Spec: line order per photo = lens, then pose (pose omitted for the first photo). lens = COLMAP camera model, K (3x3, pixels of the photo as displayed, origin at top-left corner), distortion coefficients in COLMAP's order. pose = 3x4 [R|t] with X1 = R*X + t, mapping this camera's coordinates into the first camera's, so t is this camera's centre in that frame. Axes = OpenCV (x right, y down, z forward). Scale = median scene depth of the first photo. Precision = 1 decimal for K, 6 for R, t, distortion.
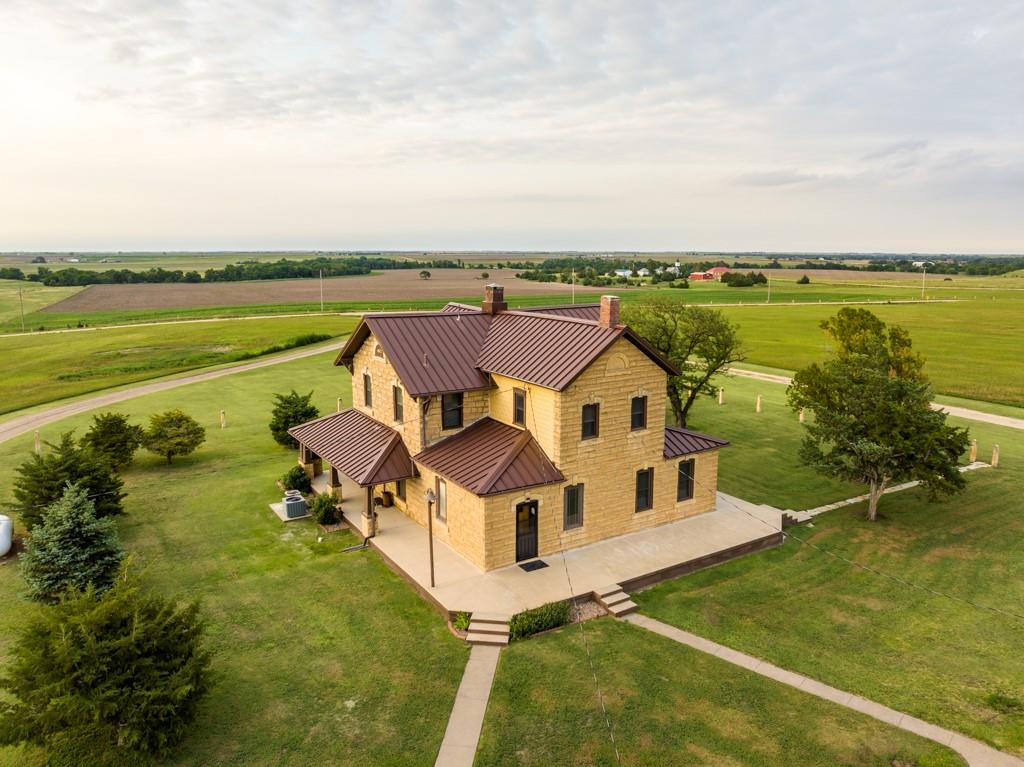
lens RADIAL K [[730.7, 0, 512.0], [0, 730.7, 383.5], [0, 0, 1]] dist [0.000934, 0.001246]
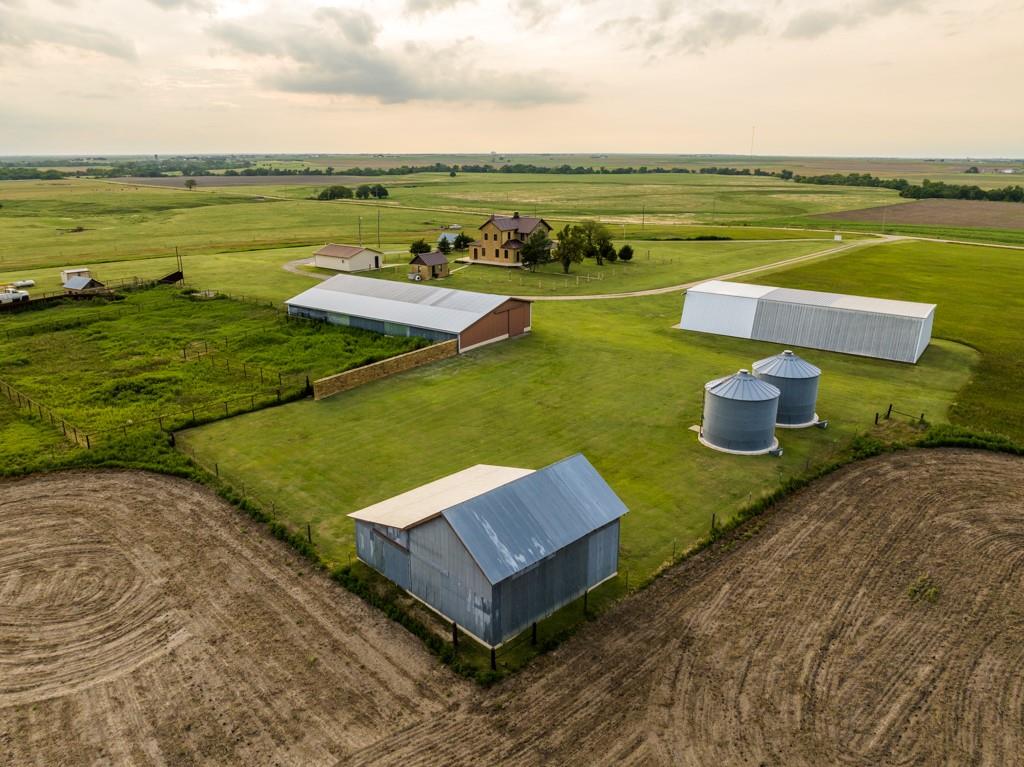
lens RADIAL K [[735.1, 0, 512.0], [0, 735.1, 383.5], [0, 0, 1]] dist [-0.038996, 0.030550]
pose [[0.404403, 0.280473, -0.870513, 4.666167], [-0.172671, 0.958113, 0.228482, -0.163776], [0.898133, 0.057914, 0.435893, -1.031146]]
